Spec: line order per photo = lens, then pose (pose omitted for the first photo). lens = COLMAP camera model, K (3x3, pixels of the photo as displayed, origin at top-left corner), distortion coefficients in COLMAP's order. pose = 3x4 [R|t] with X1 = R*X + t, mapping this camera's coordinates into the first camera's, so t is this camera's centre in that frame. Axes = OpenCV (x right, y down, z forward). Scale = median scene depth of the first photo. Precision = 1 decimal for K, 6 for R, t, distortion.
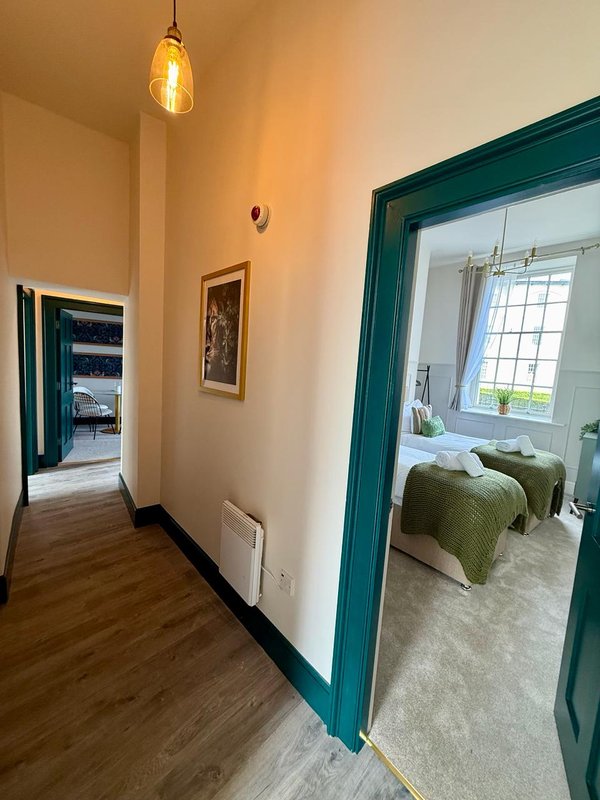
lens RADIAL K [[312.6, 0, 318.2], [0, 312.6, 397.4], [0, 0, 1]] dist [-0.000379, 0.000066]
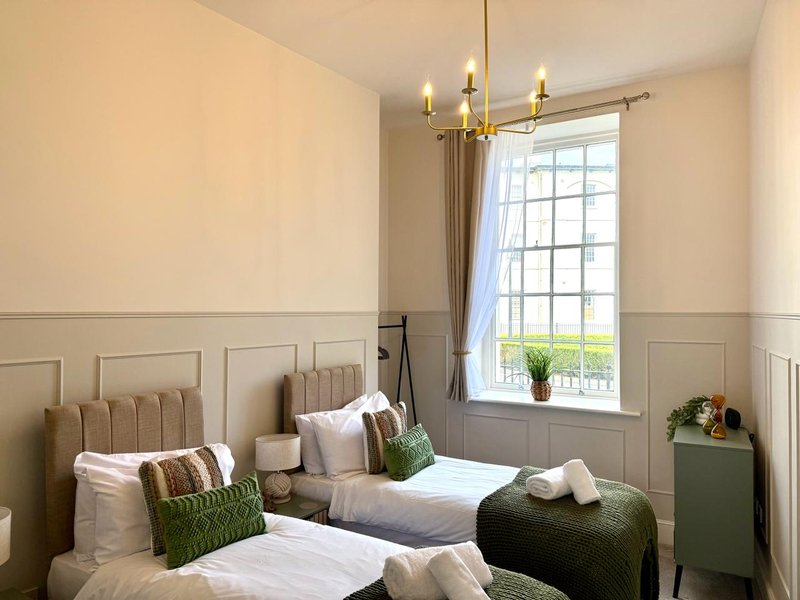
lens RADIAL K [[575.8, 0, 400.0], [0, 575.8, 300.0], [0, 0, 1]] dist [0.003817, 0.000782]
pose [[0.957353, -0.061209, 0.282362, 0.101426], [0.090721, 0.991557, -0.092648, -0.046924], [-0.274307, 0.114313, 0.954824, 0.117014]]
